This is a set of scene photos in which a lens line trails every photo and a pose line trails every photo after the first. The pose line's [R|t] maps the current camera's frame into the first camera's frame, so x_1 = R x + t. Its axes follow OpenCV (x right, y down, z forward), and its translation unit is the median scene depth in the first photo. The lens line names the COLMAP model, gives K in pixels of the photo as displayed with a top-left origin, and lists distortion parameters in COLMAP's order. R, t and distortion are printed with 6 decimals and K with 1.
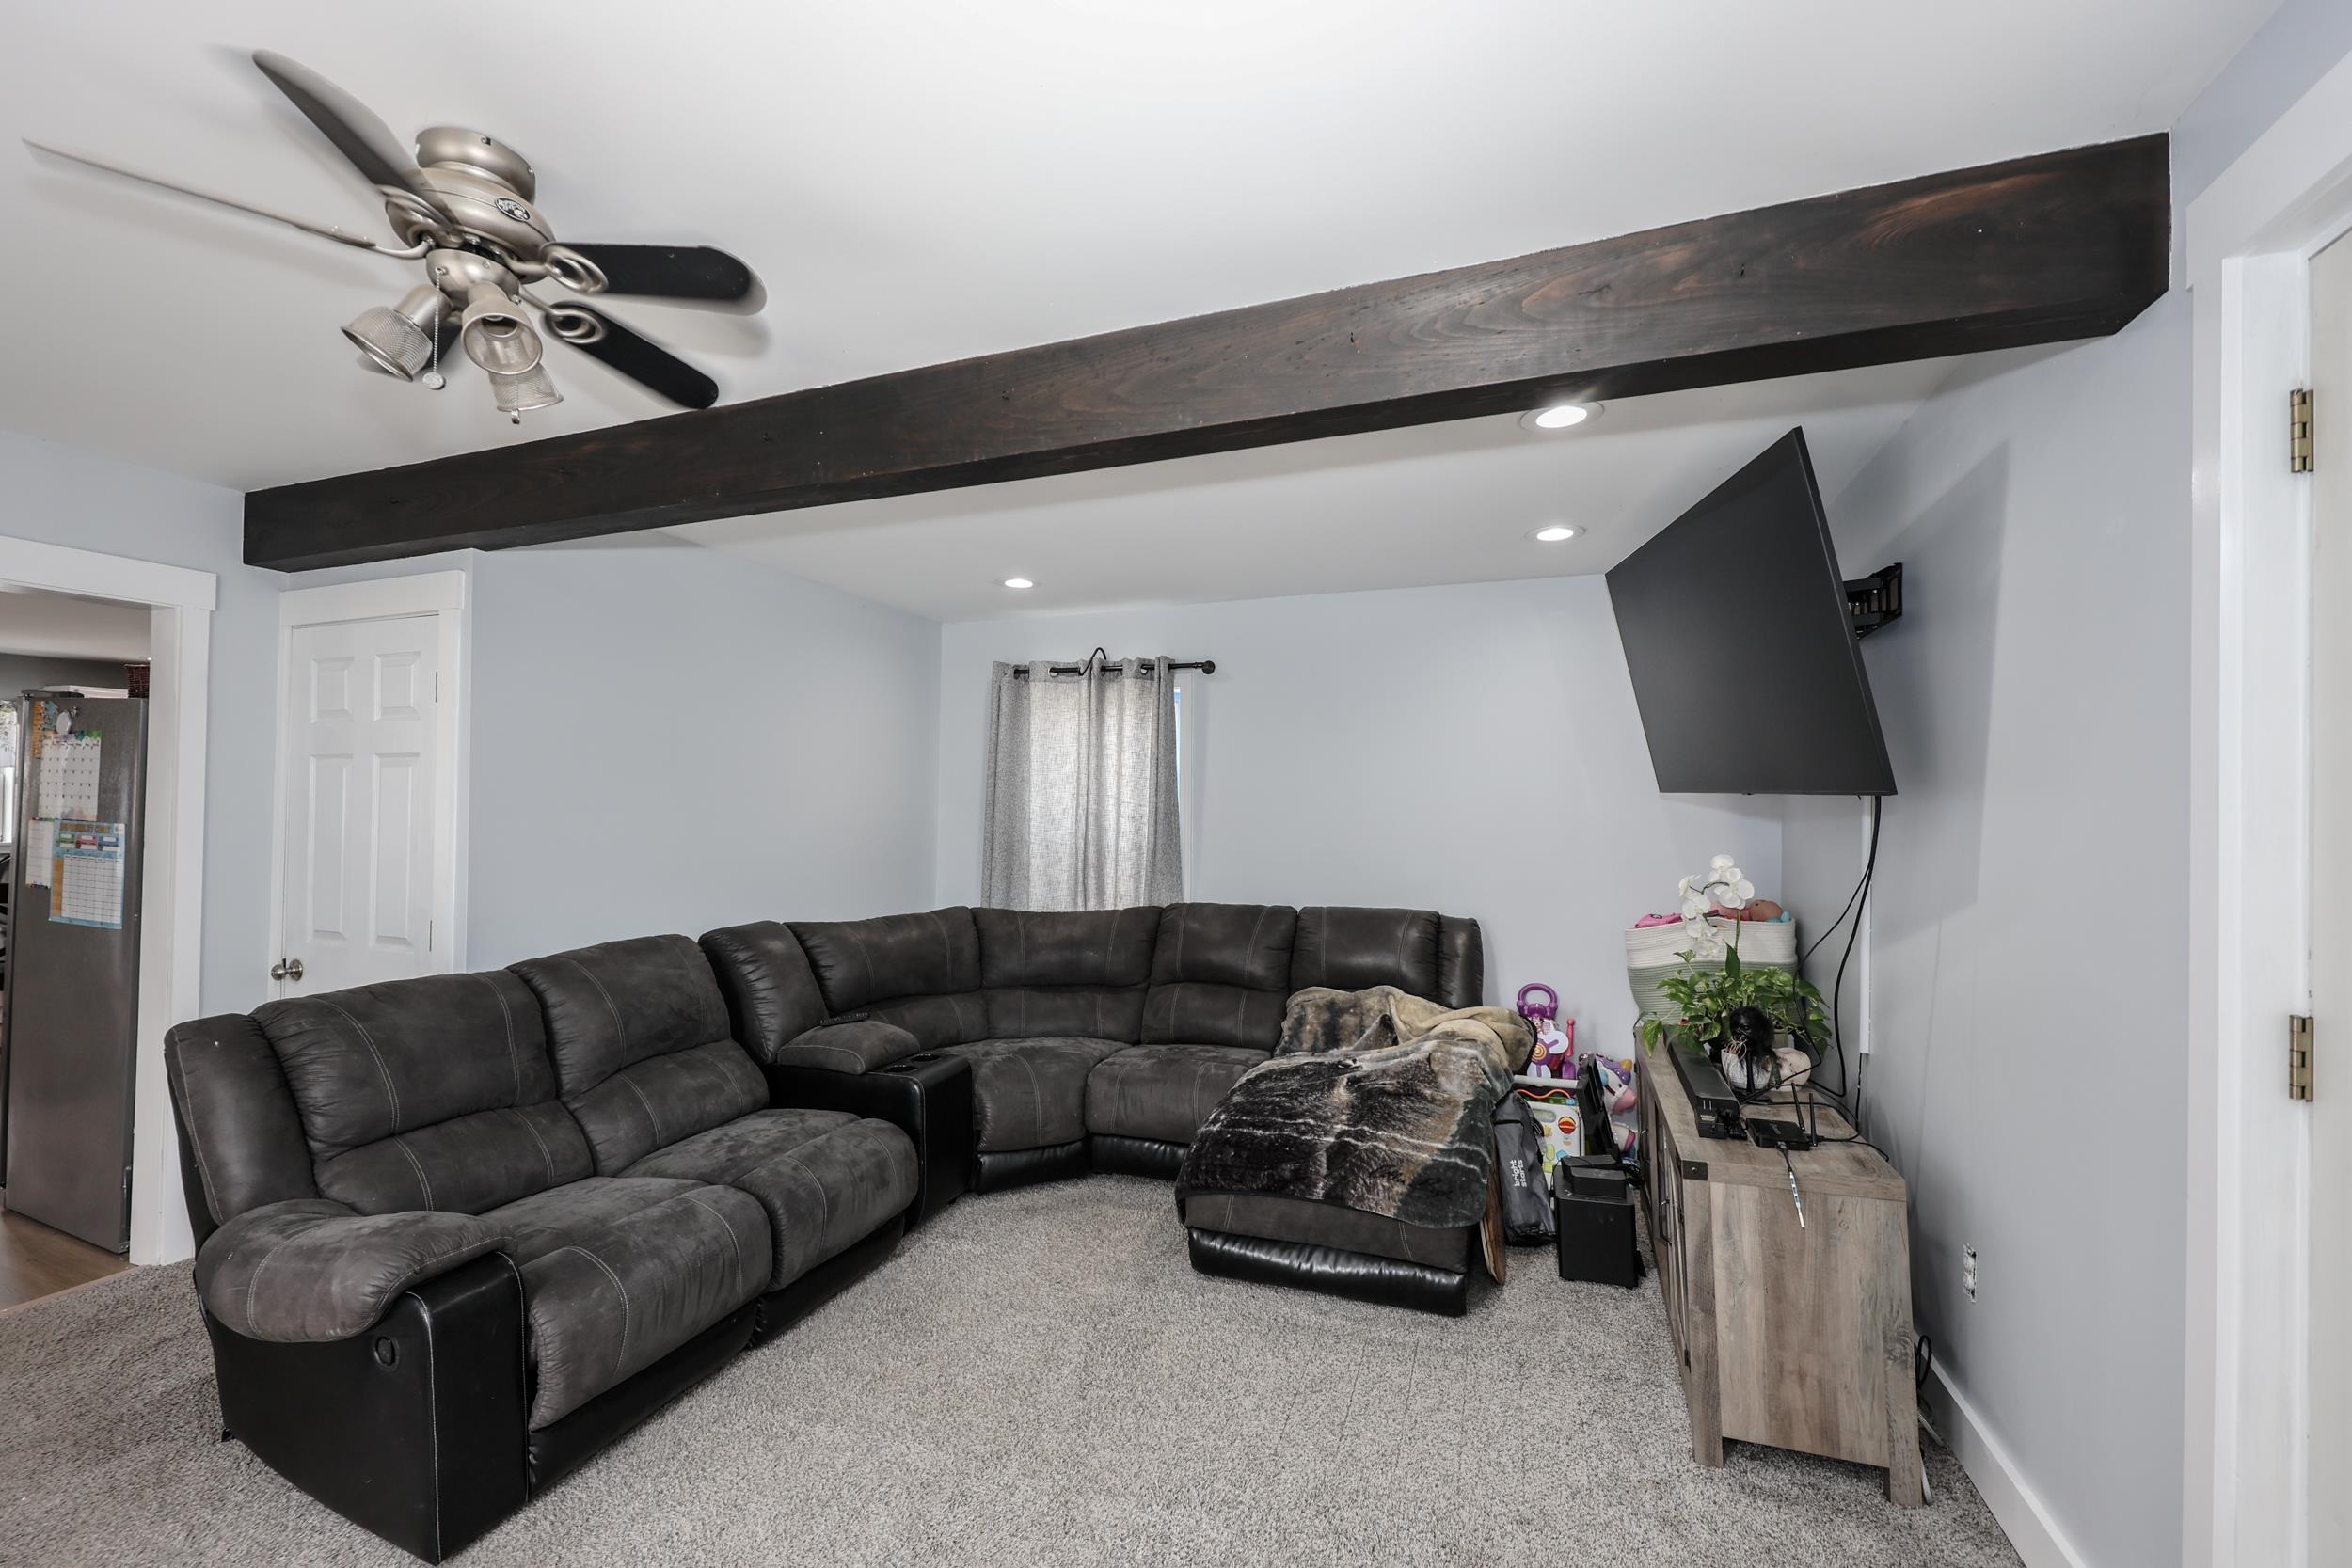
lens RADIAL K [[966.4, 0, 1165.8], [0, 966.4, 785.4], [0, 0, 1]] dist [-0.001373, -0.000648]
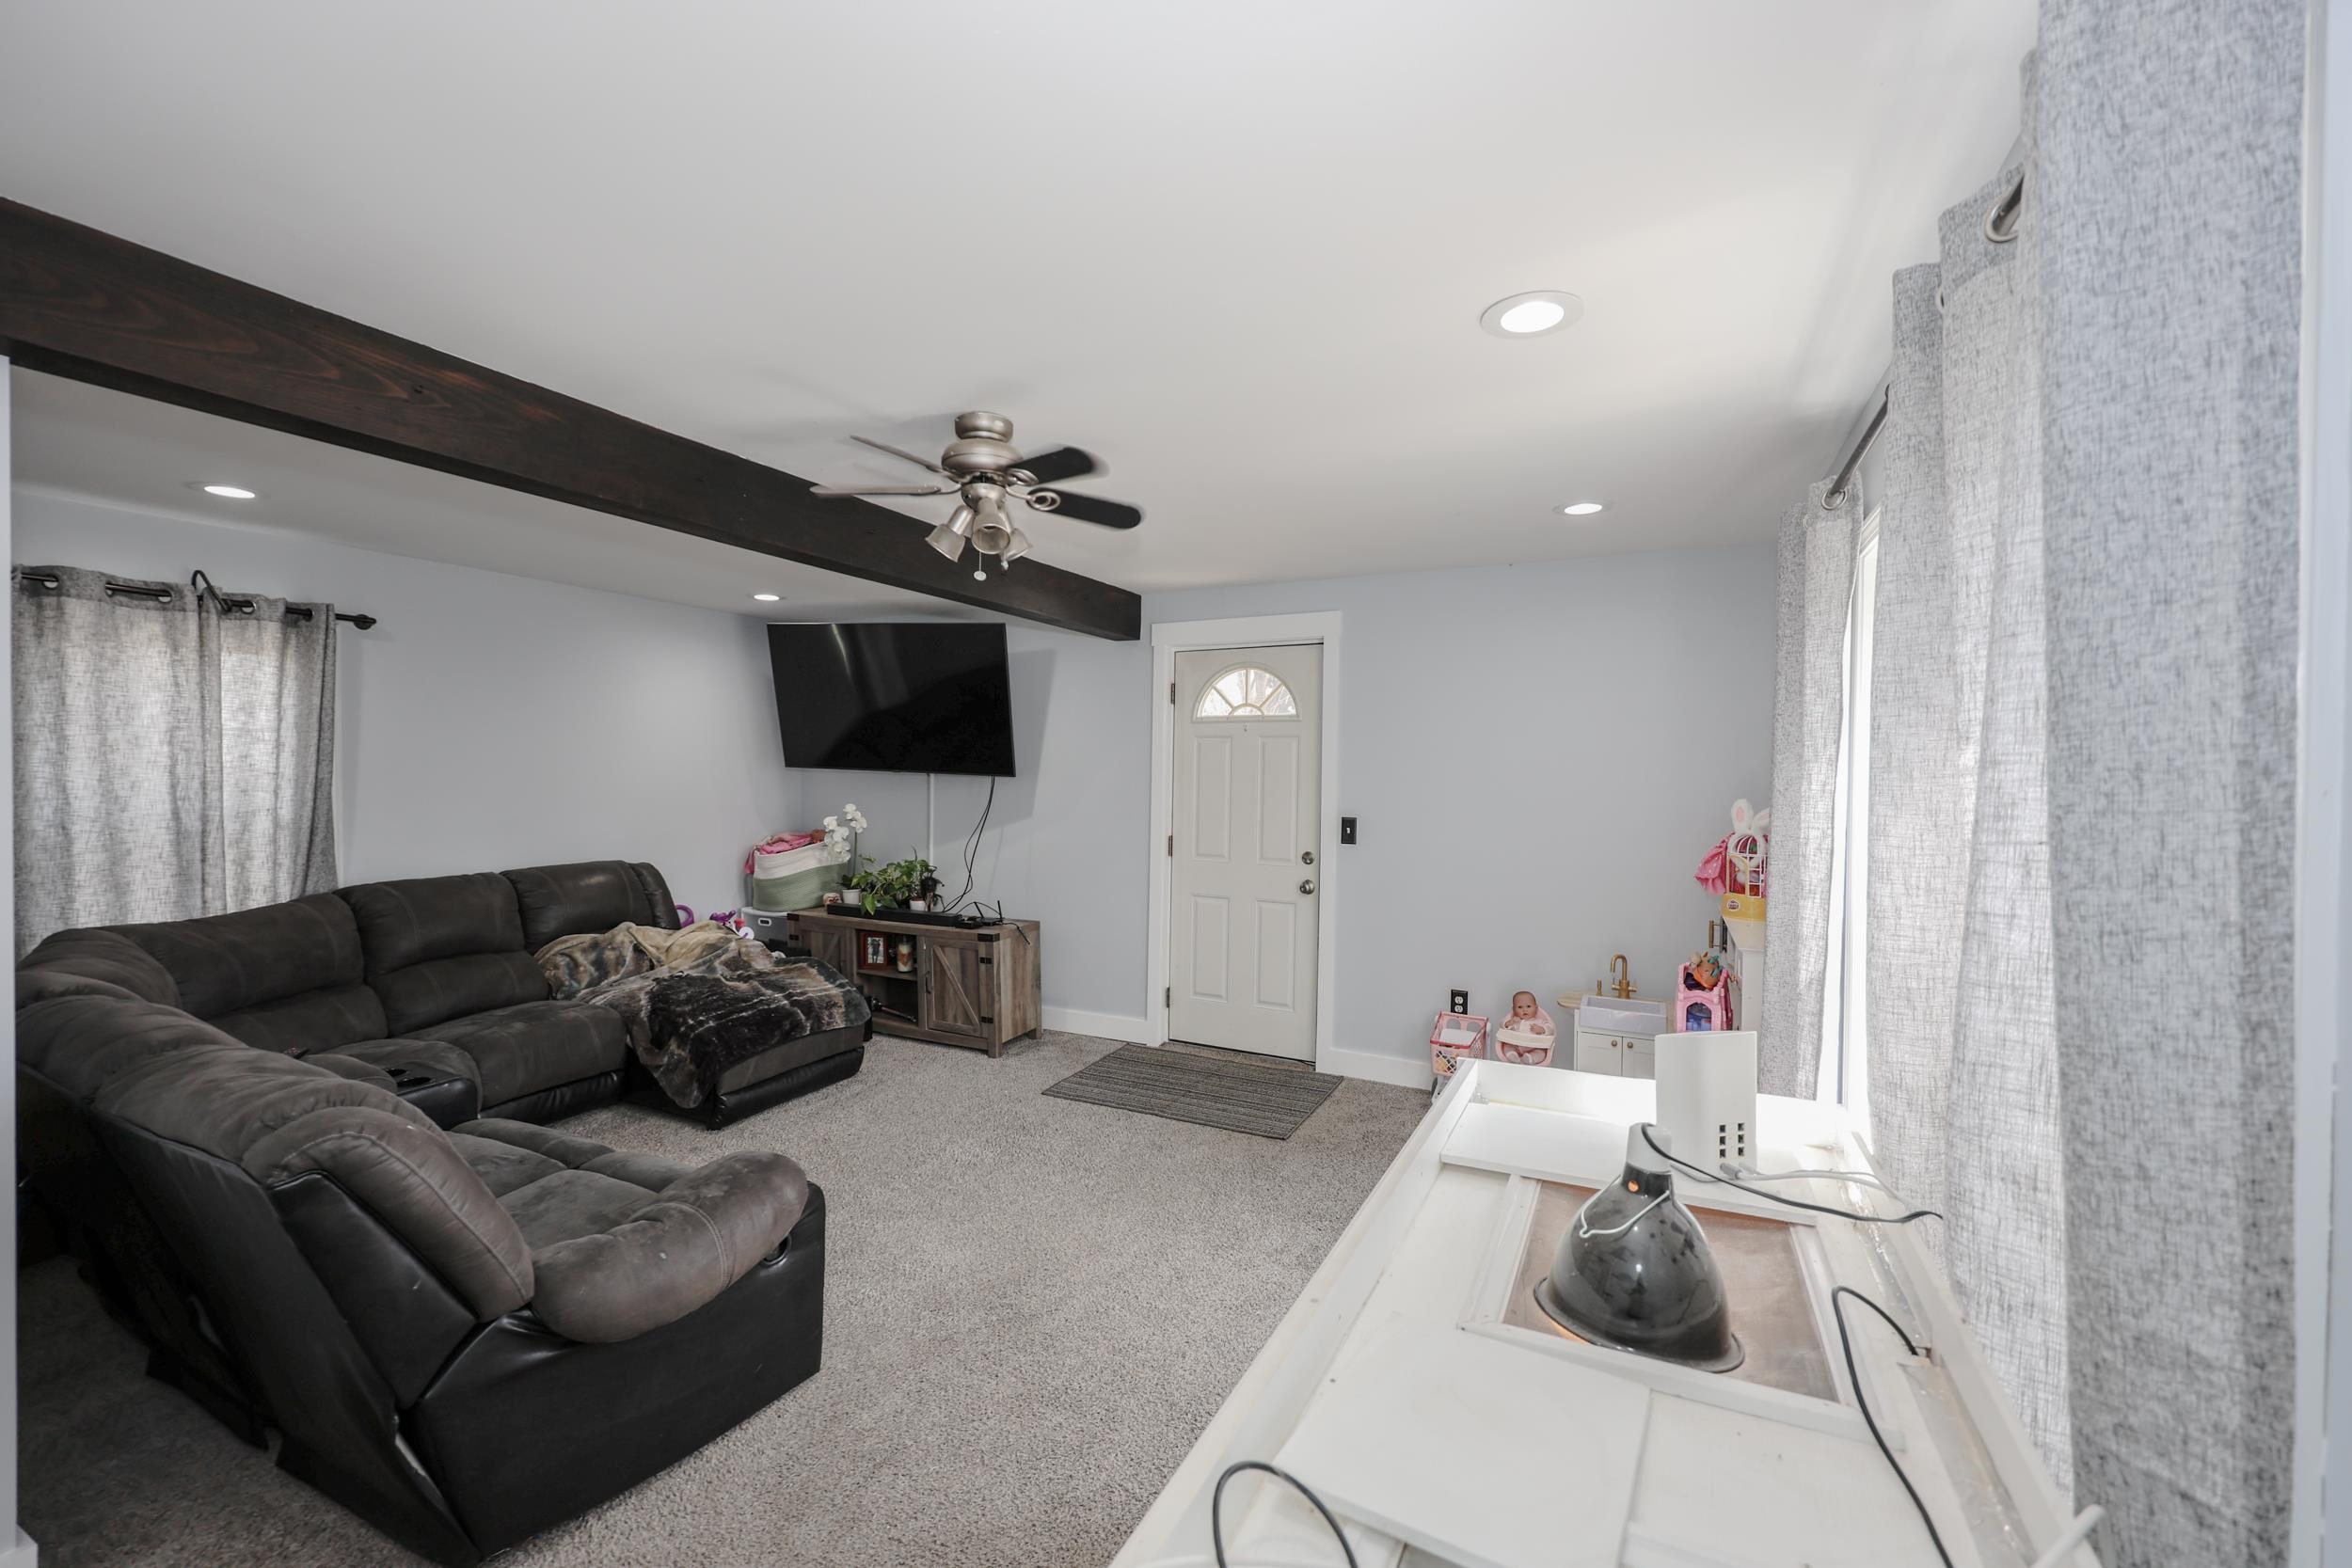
lens RADIAL K [[947.3, 0, 1168.9], [0, 947.3, 786.4], [0, 0, 1]] dist [0.002941, -0.000782]
pose [[0.102897, -0.027093, 0.994323, -0.901788], [-0.039644, 0.998723, 0.031315, -0.031787], [-0.993902, -0.042641, 0.101692, 0.191525]]
